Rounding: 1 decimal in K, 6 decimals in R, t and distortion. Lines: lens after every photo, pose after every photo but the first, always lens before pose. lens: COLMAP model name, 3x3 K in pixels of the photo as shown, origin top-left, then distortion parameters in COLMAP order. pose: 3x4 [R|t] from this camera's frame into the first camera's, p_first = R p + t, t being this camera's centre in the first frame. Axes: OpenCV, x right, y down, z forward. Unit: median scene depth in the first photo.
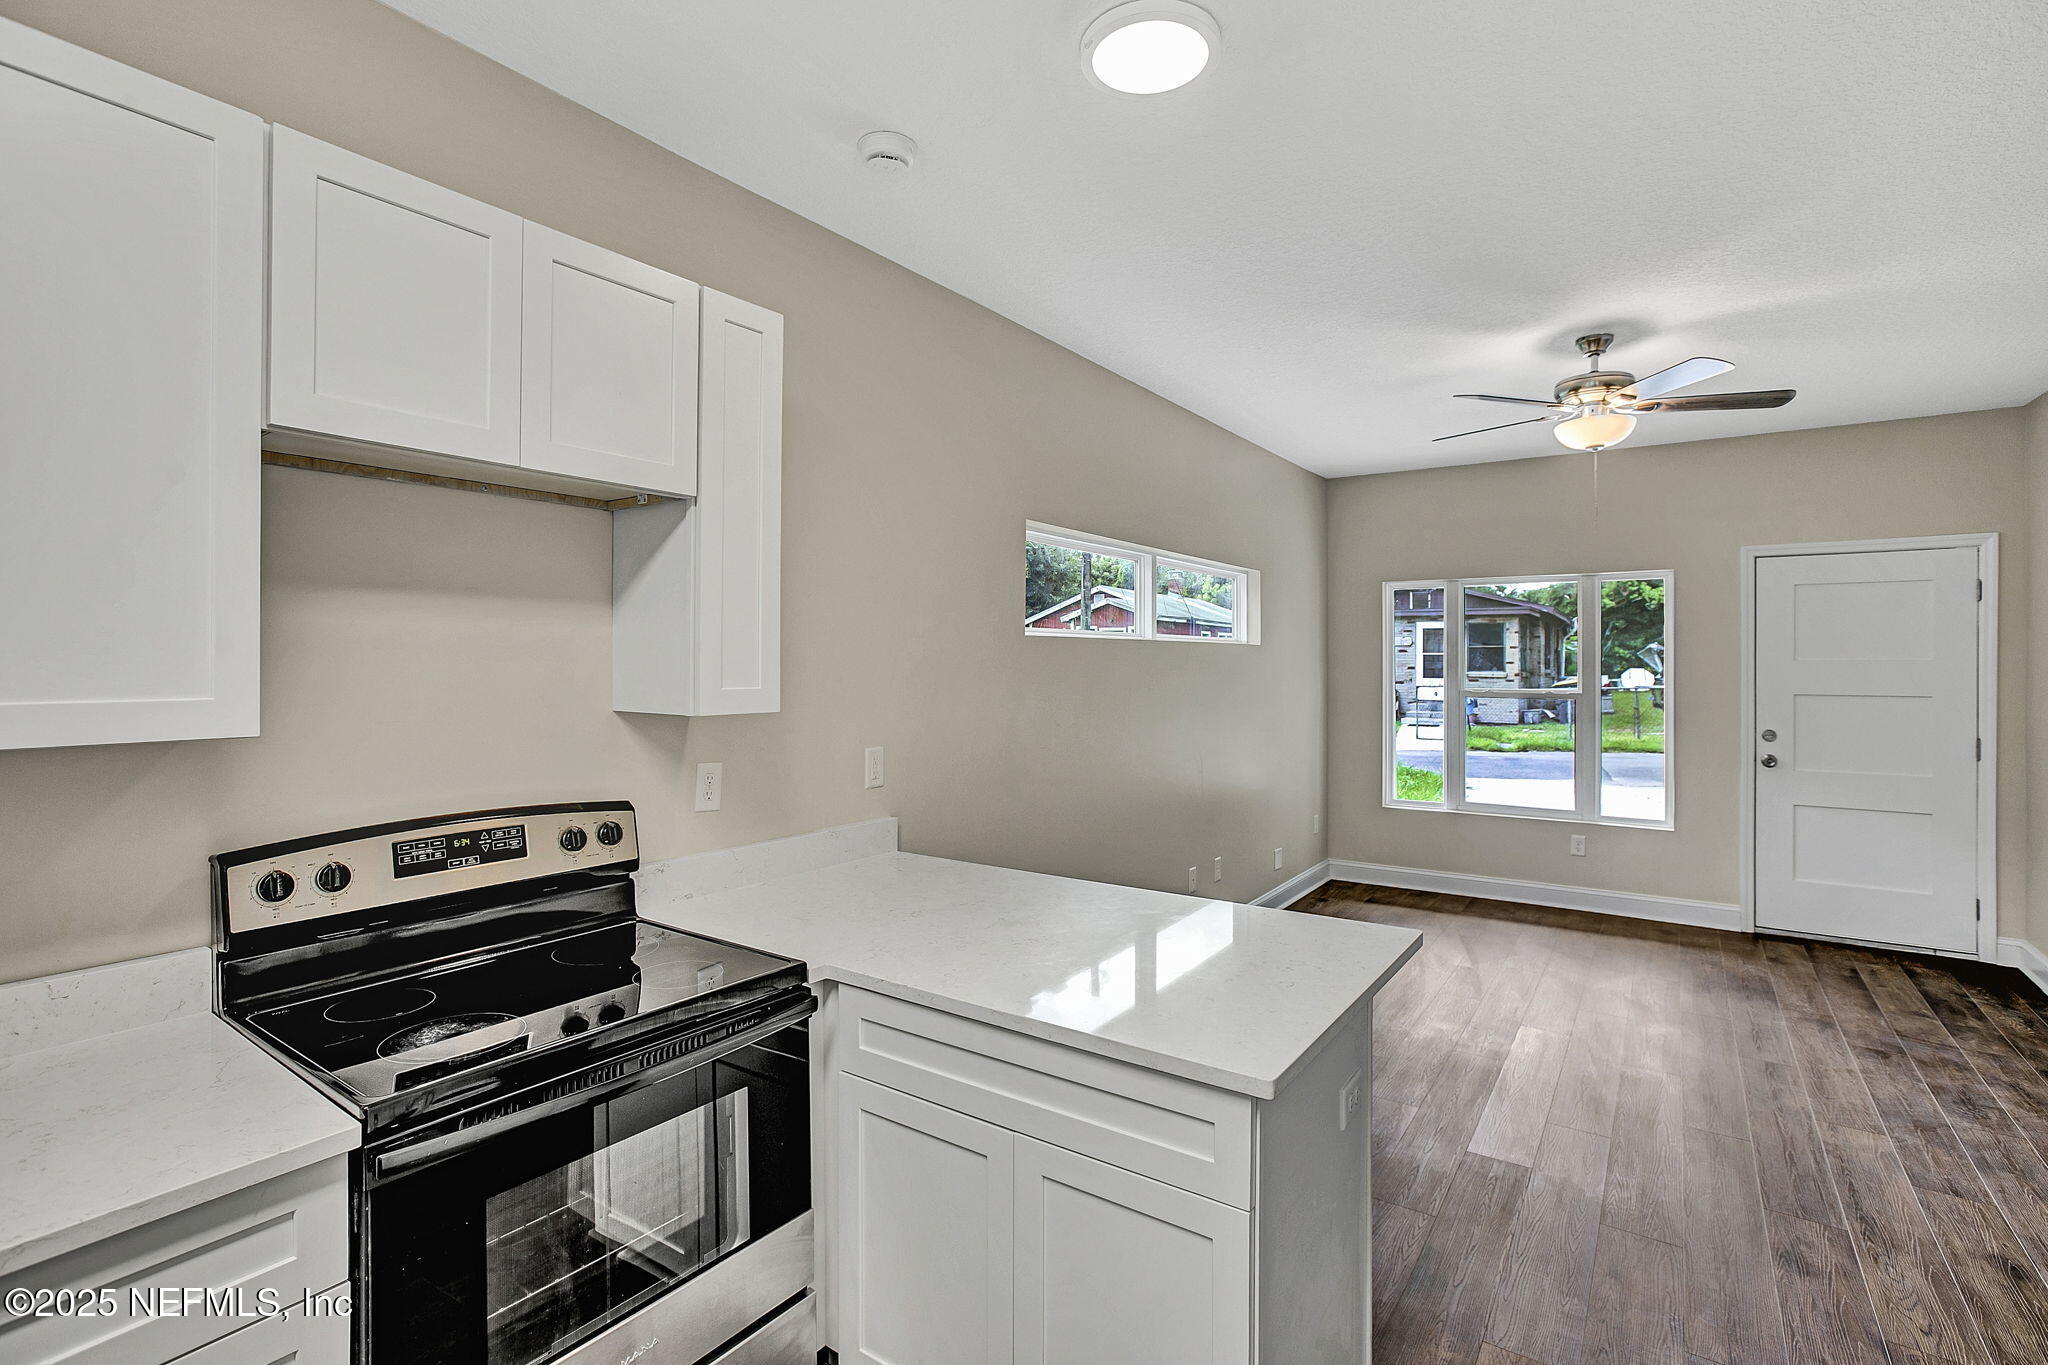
lens RADIAL K [[938.6, 0, 994.1], [0, 938.6, 651.4], [0, 0, 1]] dist [-0.034166, 0.000852]
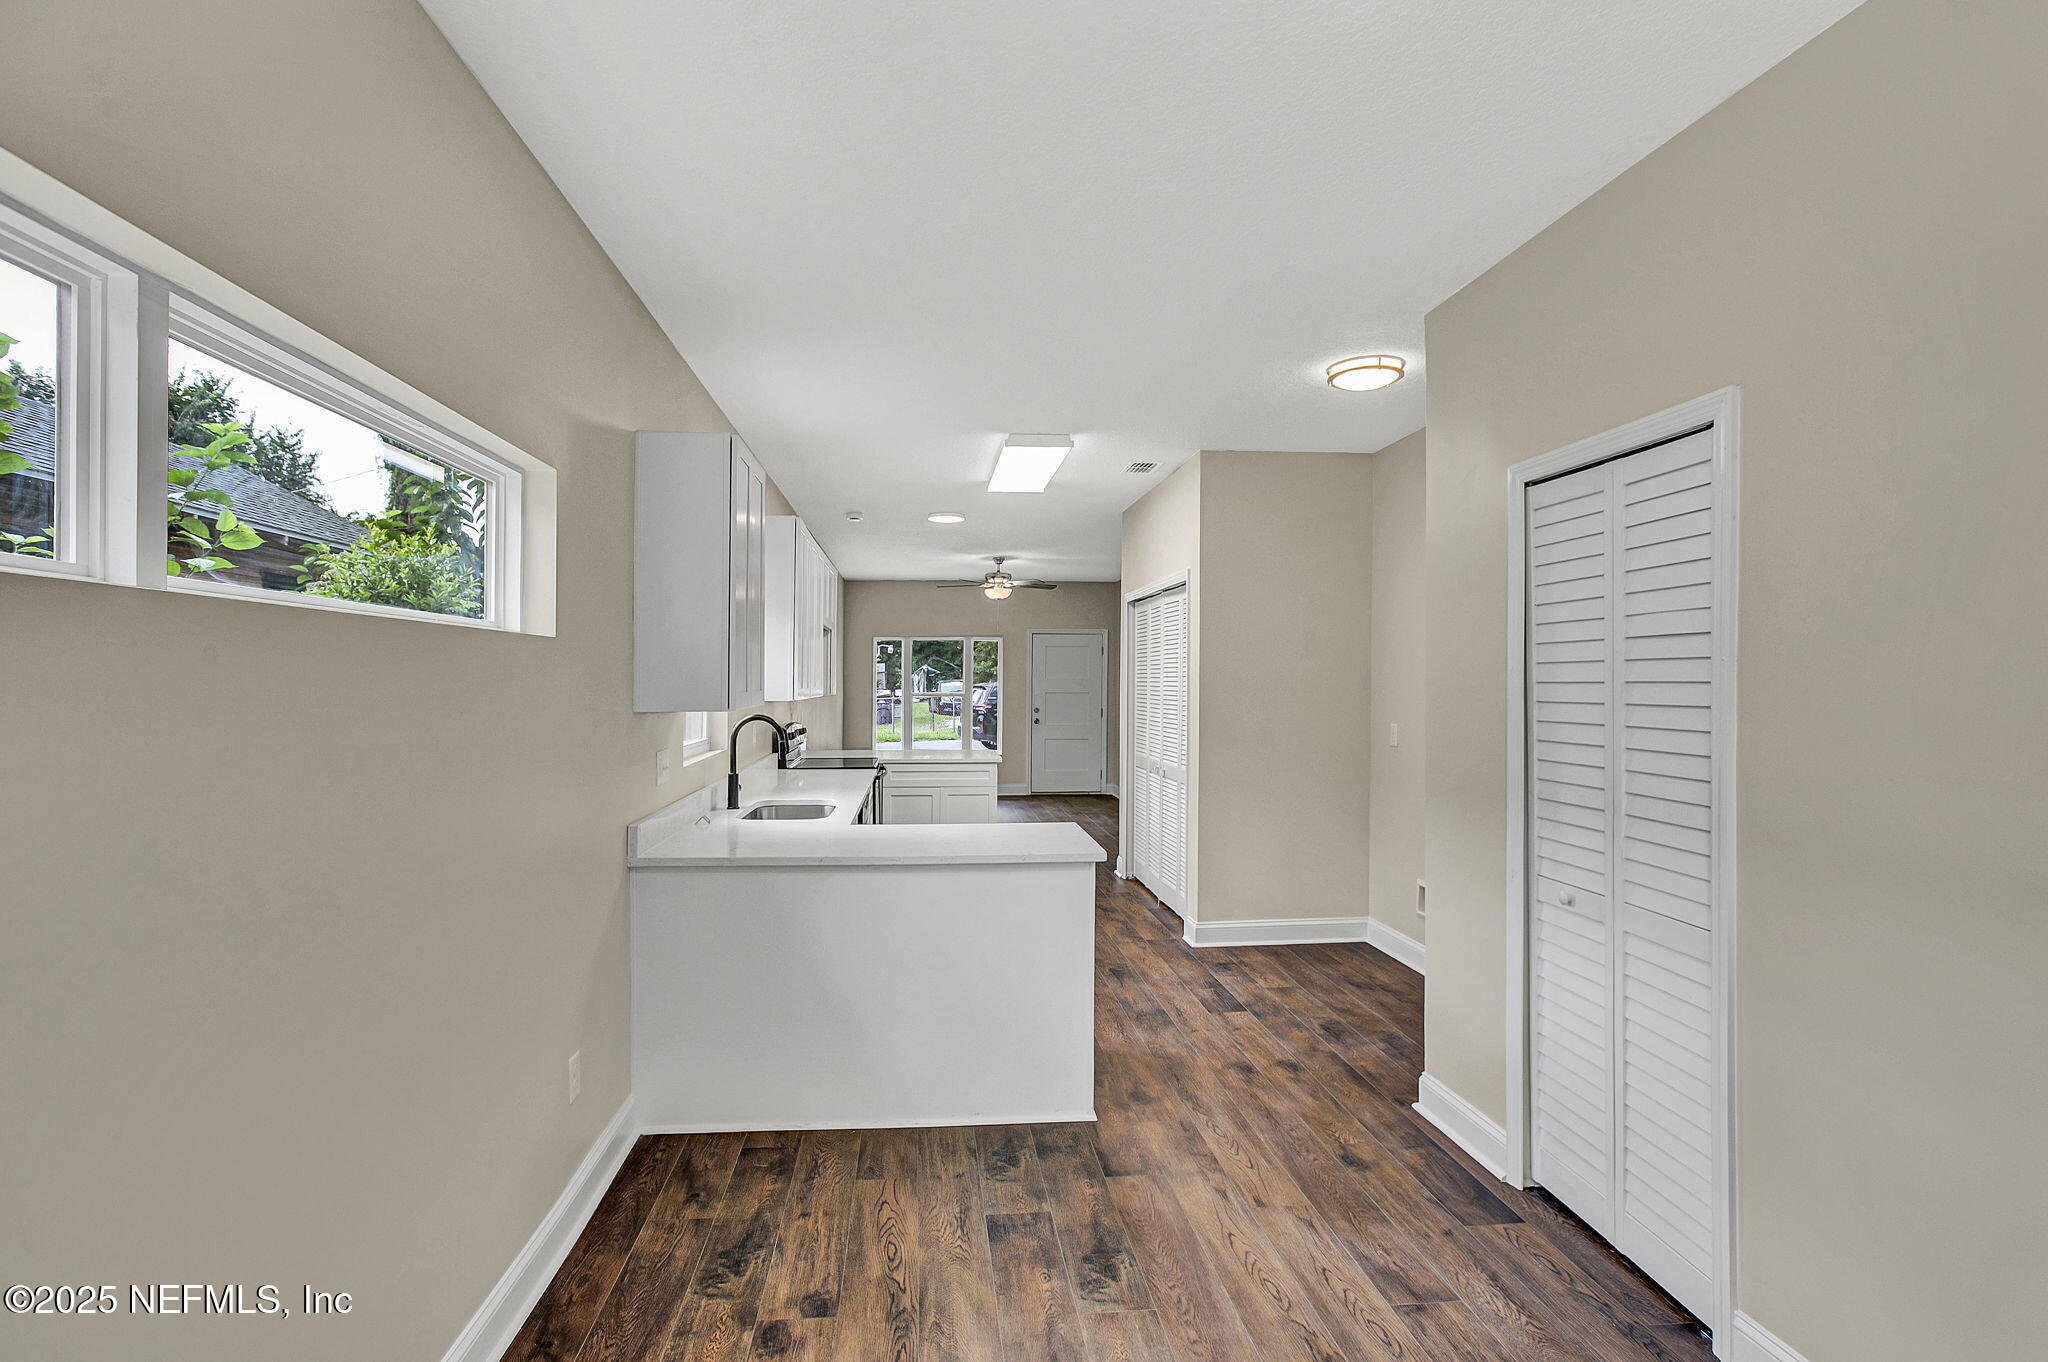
lens RADIAL K [[1016.1, 0, 1024.0], [0, 1016.1, 681.0], [0, 0, 1]] dist [0.001300, 0.000190]
pose [[0.733609, -0.000602, 0.679572, -1.249010], [-0.009198, 0.999899, 0.010816, -0.014648], [-0.679510, -0.014185, 0.733530, -1.170510]]
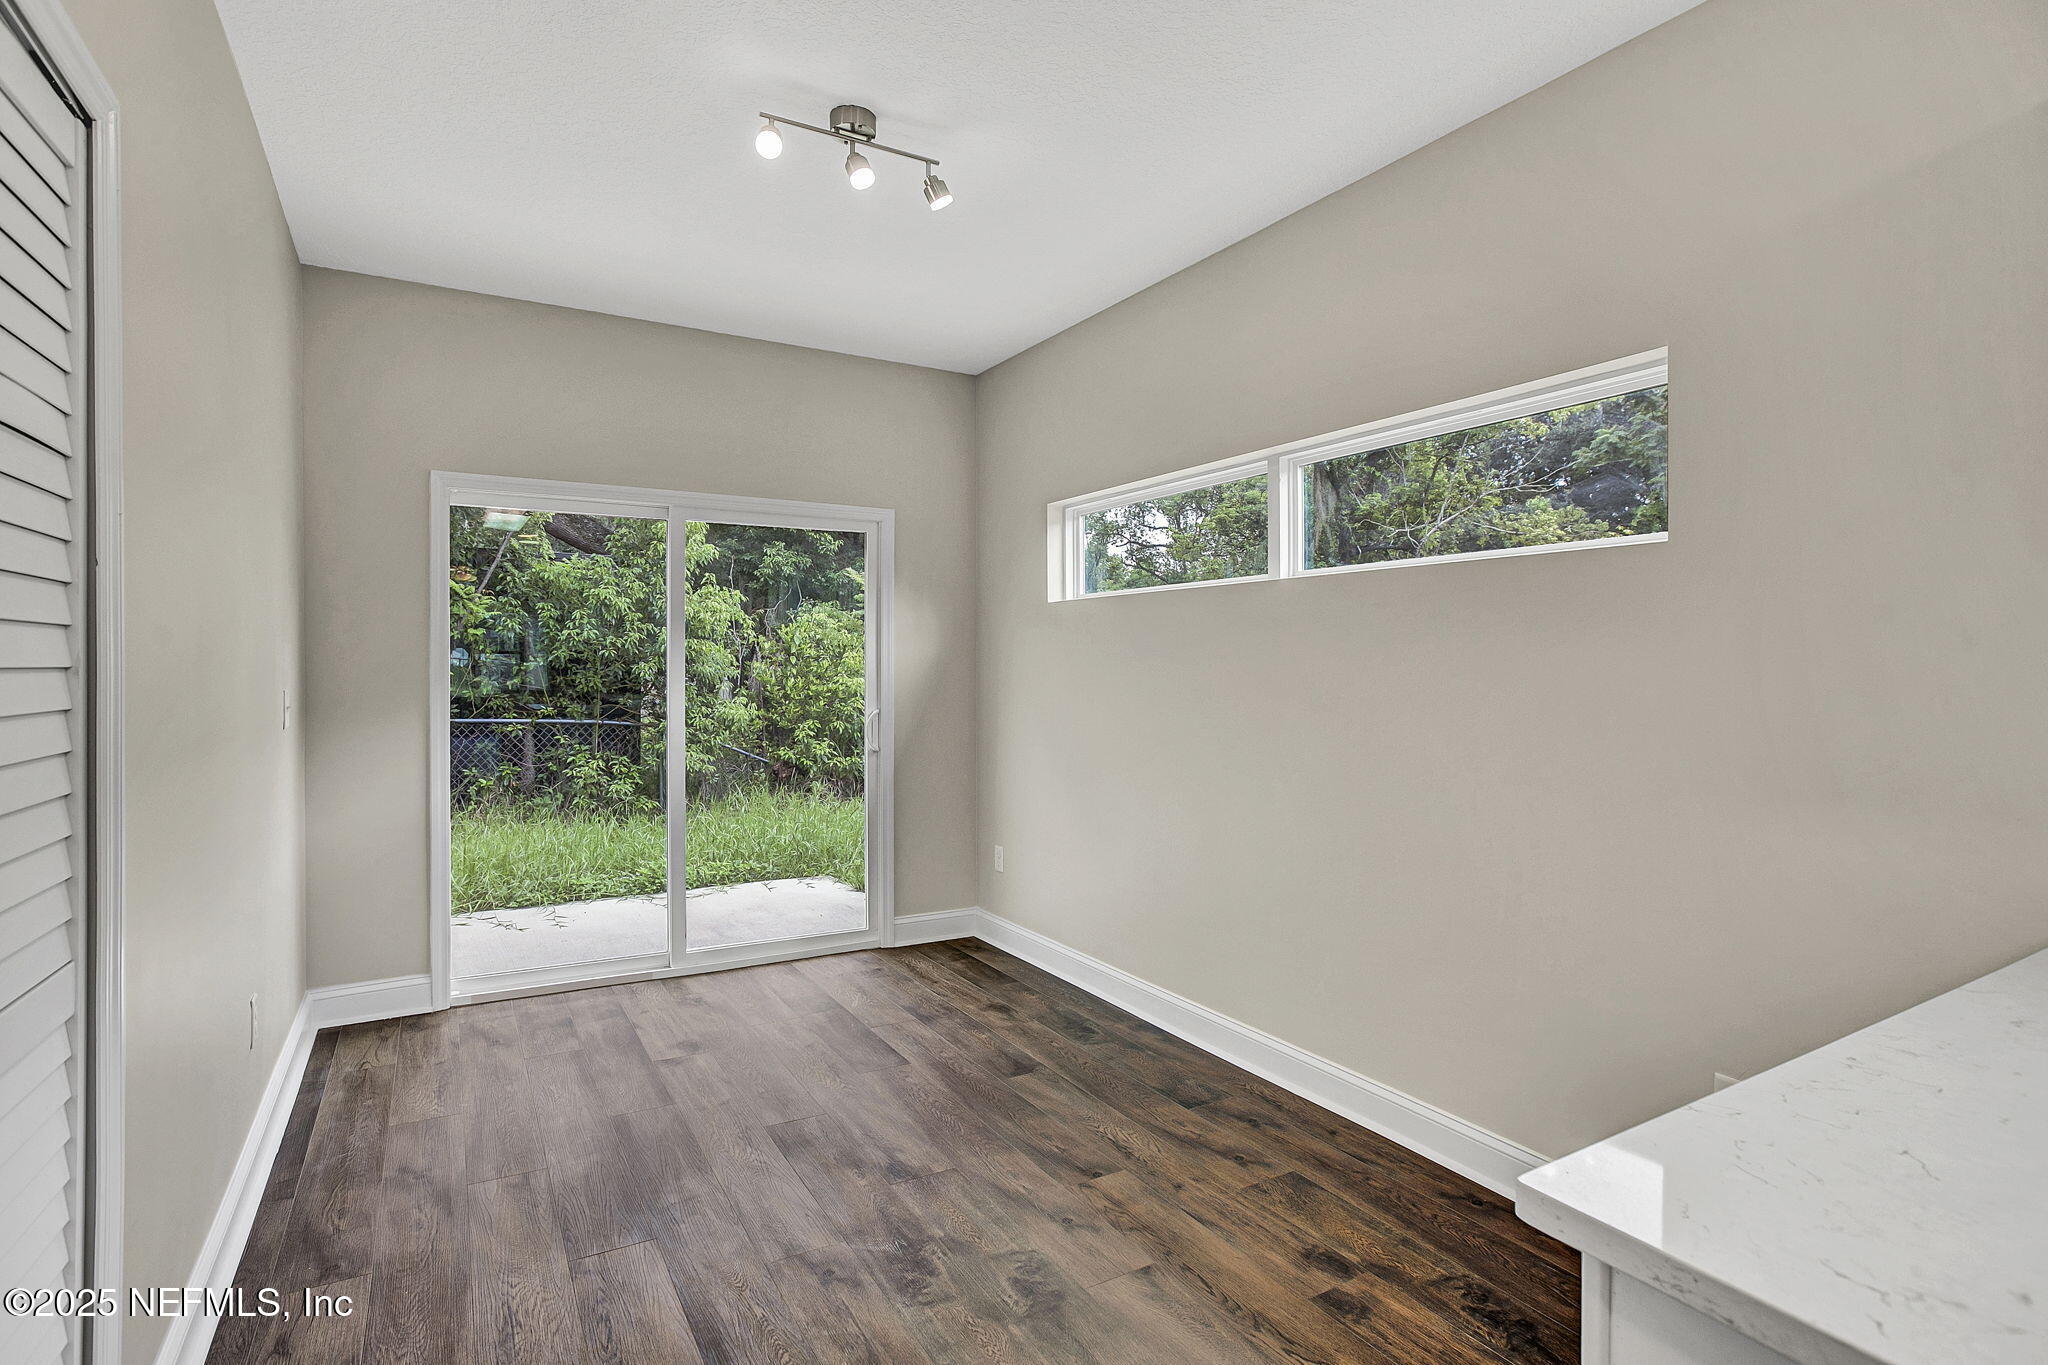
lens RADIAL K [[938.6, 0, 994.1], [0, 938.6, 651.4], [0, 0, 1]] dist [-0.034166, 0.000852]
pose [[-0.389095, -0.013989, -0.921091, -0.332556], [0.011721, 0.999729, -0.020135, 0.034248], [0.921123, -0.018631, -0.388825, -0.574312]]
